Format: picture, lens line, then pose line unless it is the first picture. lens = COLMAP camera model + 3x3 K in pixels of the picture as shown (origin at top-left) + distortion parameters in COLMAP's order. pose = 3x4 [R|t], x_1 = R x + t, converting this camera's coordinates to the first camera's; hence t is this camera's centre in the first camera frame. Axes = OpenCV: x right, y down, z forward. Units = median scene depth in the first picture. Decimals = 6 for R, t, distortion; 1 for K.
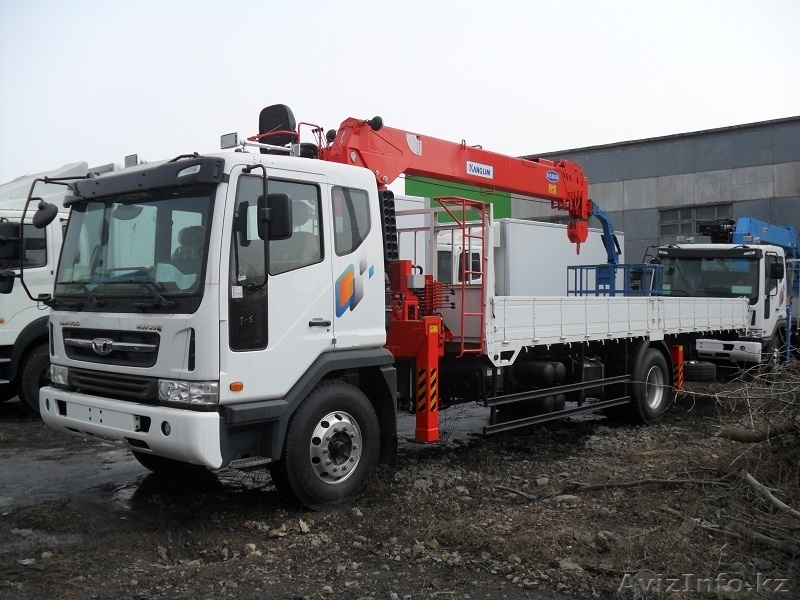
lens RADIAL K [[862.3, 0, 400.0], [0, 862.3, 300.0], [0, 0, 1]] dist [-0.141009, 0.019283]
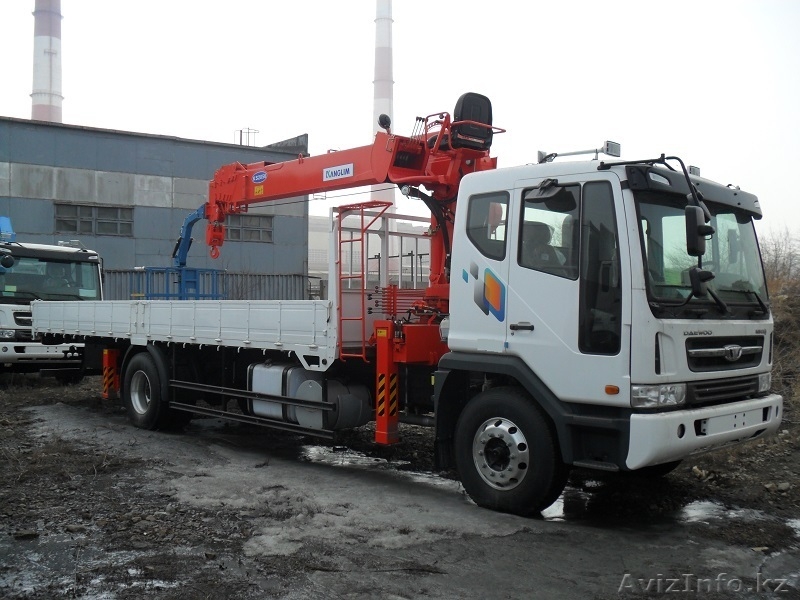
lens RADIAL K [[862.3, 0, 400.0], [0, 862.3, 300.0], [0, 0, 1]] dist [-0.141009, 0.019283]
pose [[0.138290, 0.004412, 0.990382, -1.036262], [-0.003517, 0.999986, -0.003964, -0.002120], [-0.990386, -0.002935, 0.138304, 0.922850]]
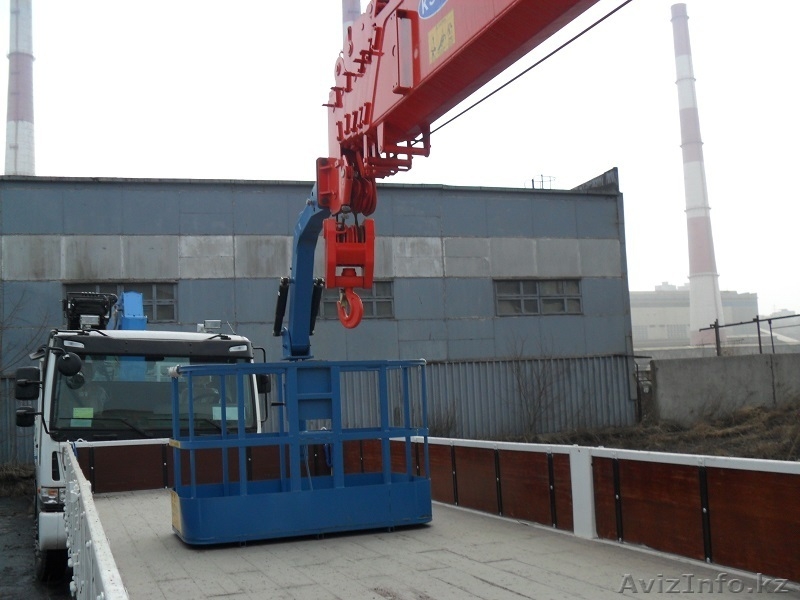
lens RADIAL K [[862.3, 0, 400.0], [0, 862.3, 300.0], [0, 0, 1]] dist [-0.141009, 0.019283]
pose [[0.486918, 0.072133, 0.870464, -0.070313], [0.044890, 0.993200, -0.107414, -0.039875], [-0.872293, 0.091377, 0.480369, 1.179596]]
